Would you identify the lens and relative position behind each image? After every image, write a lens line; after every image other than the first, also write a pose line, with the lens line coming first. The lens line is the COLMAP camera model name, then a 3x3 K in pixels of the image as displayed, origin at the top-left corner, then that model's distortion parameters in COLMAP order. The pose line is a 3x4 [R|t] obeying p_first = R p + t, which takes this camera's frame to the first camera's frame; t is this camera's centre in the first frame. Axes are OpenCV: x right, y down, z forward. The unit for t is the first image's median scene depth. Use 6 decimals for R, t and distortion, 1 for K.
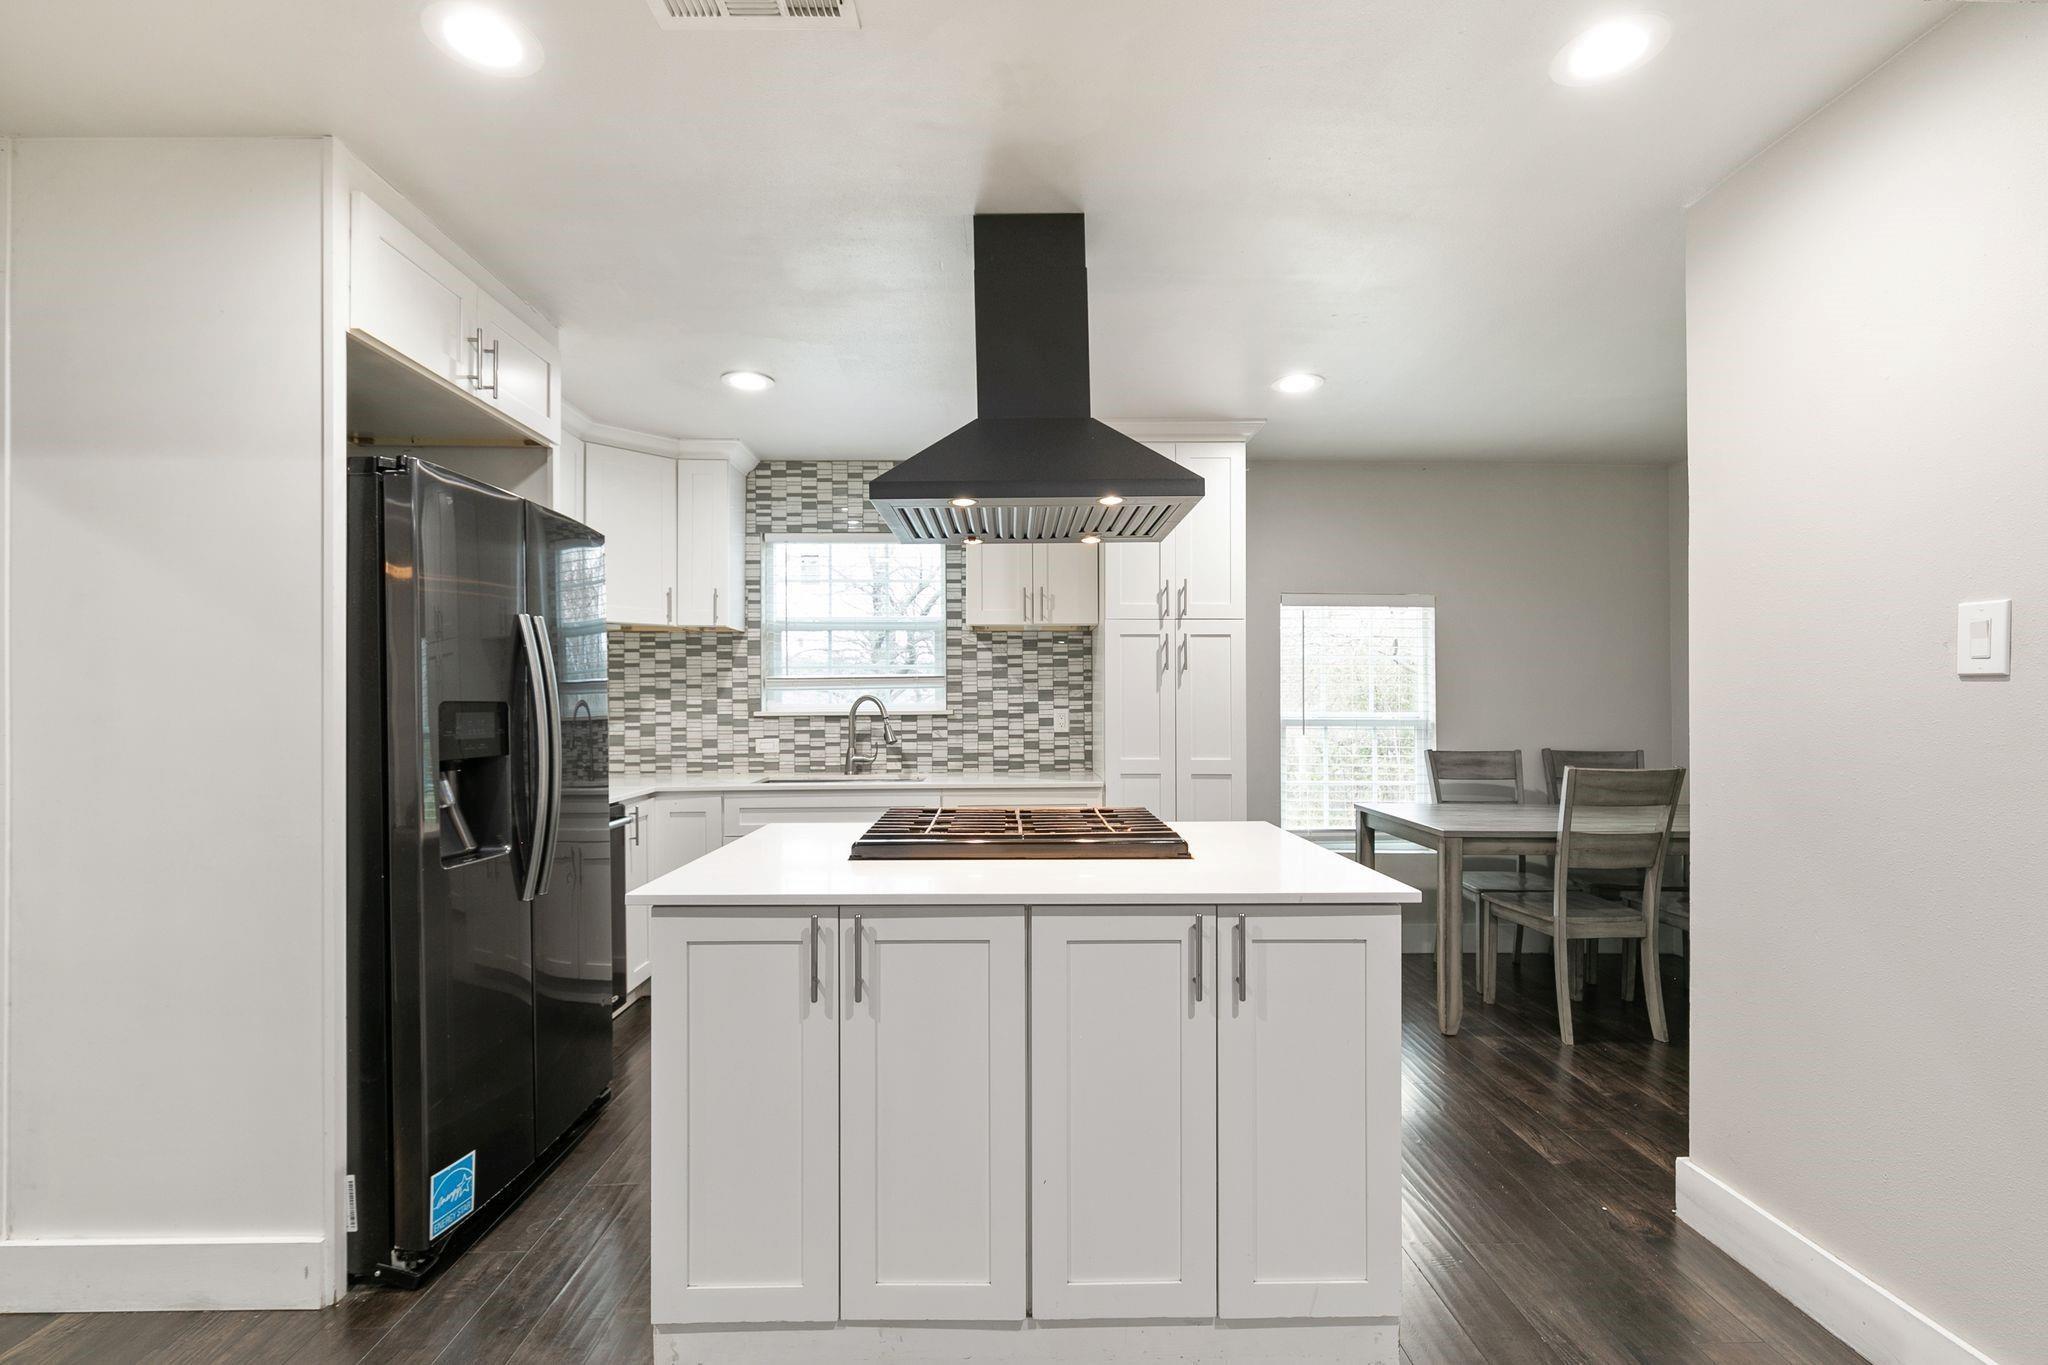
lens RADIAL K [[922.8, 0, 1024.6], [0, 922.8, 699.4], [0, 0, 1]] dist [-0.000229, -0.000157]
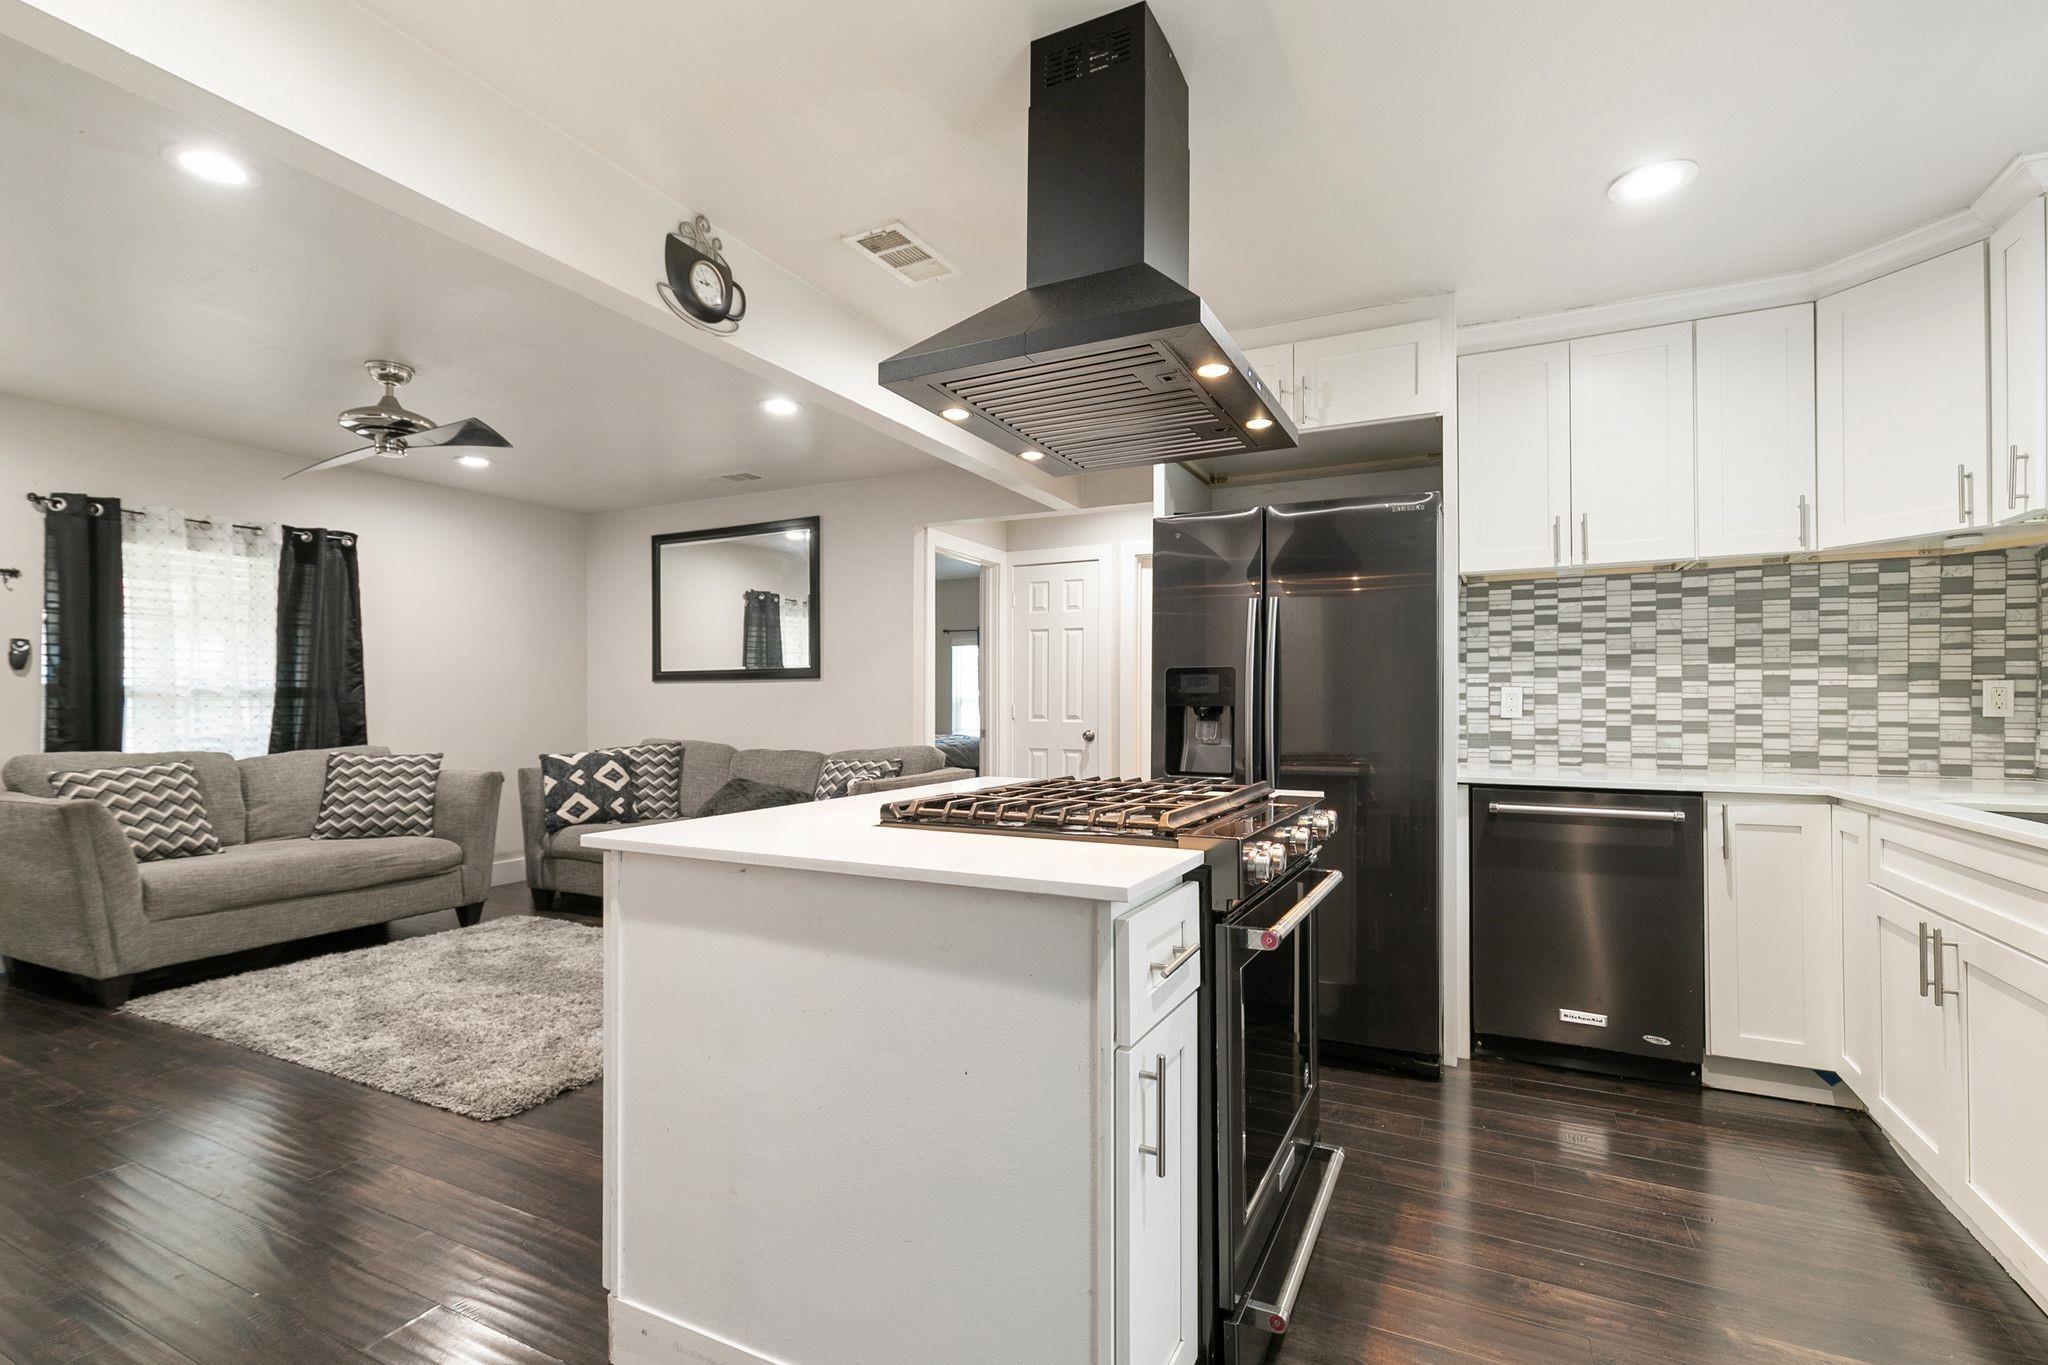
lens RADIAL K [[940.1, 0, 1020.8], [0, 940.1, 694.6], [0, 0, 1]] dist [-0.000221, -0.000551]
pose [[-0.465471, -0.004663, -0.885051, 0.395252], [0.004335, 0.999962, -0.007548, 0.025546], [0.885053, -0.007350, -0.465433, 0.682644]]
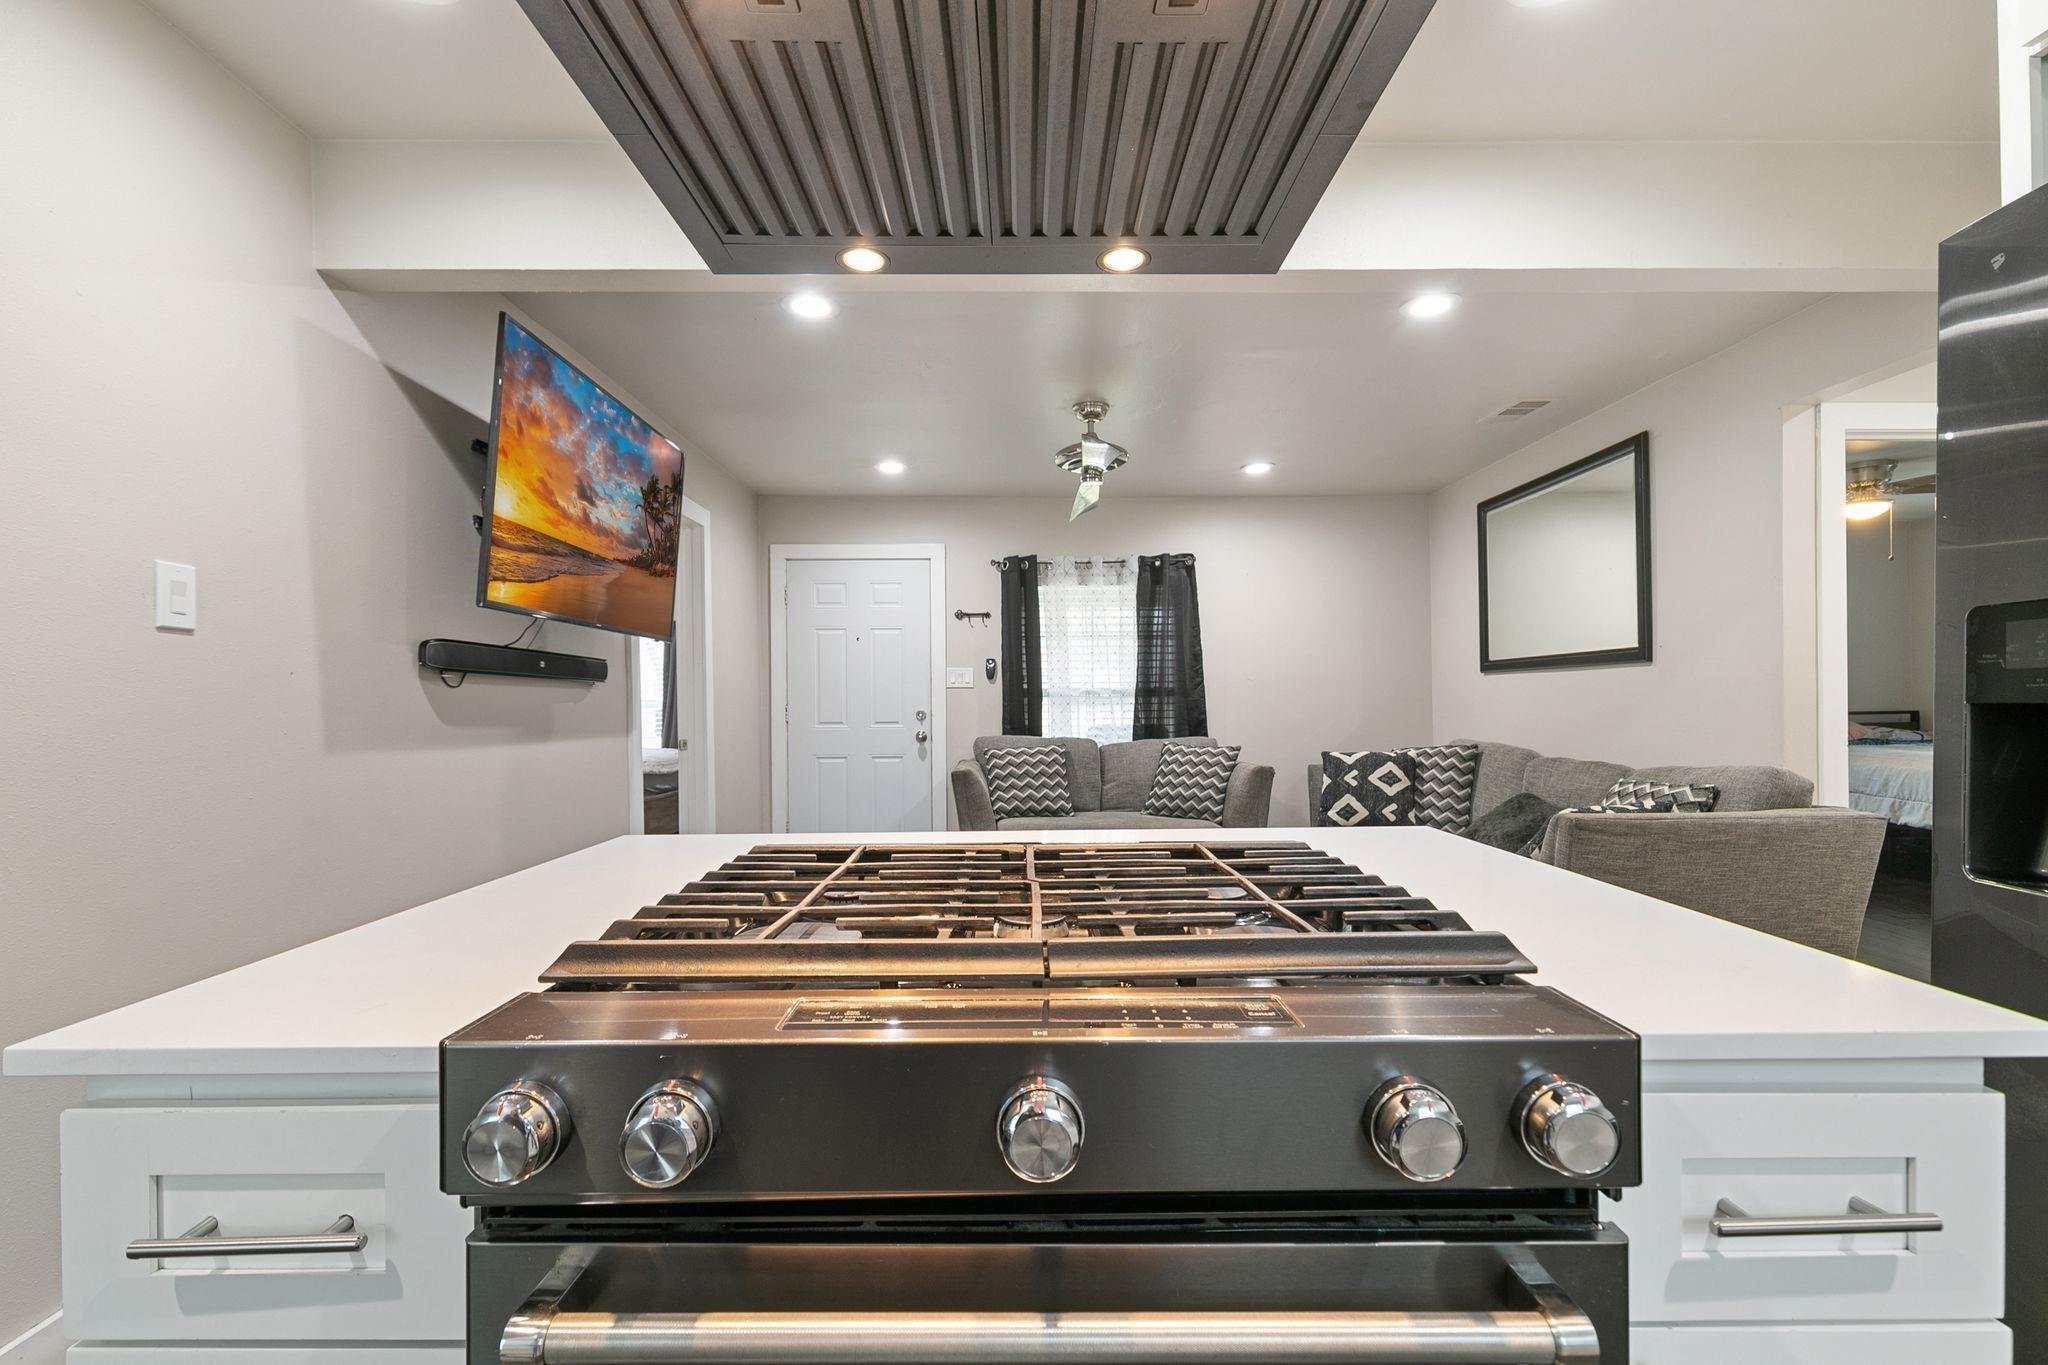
lens RADIAL K [[916.1, 0, 1017.7], [0, 916.1, 693.4], [0, 0, 1]] dist [-0.002064, -0.000727]
pose [[-0.999890, 0.011376, 0.009526, 0.001652], [0.011267, 0.999872, -0.011355, 0.026381], [-0.009654, -0.011246, -0.999890, 0.725791]]
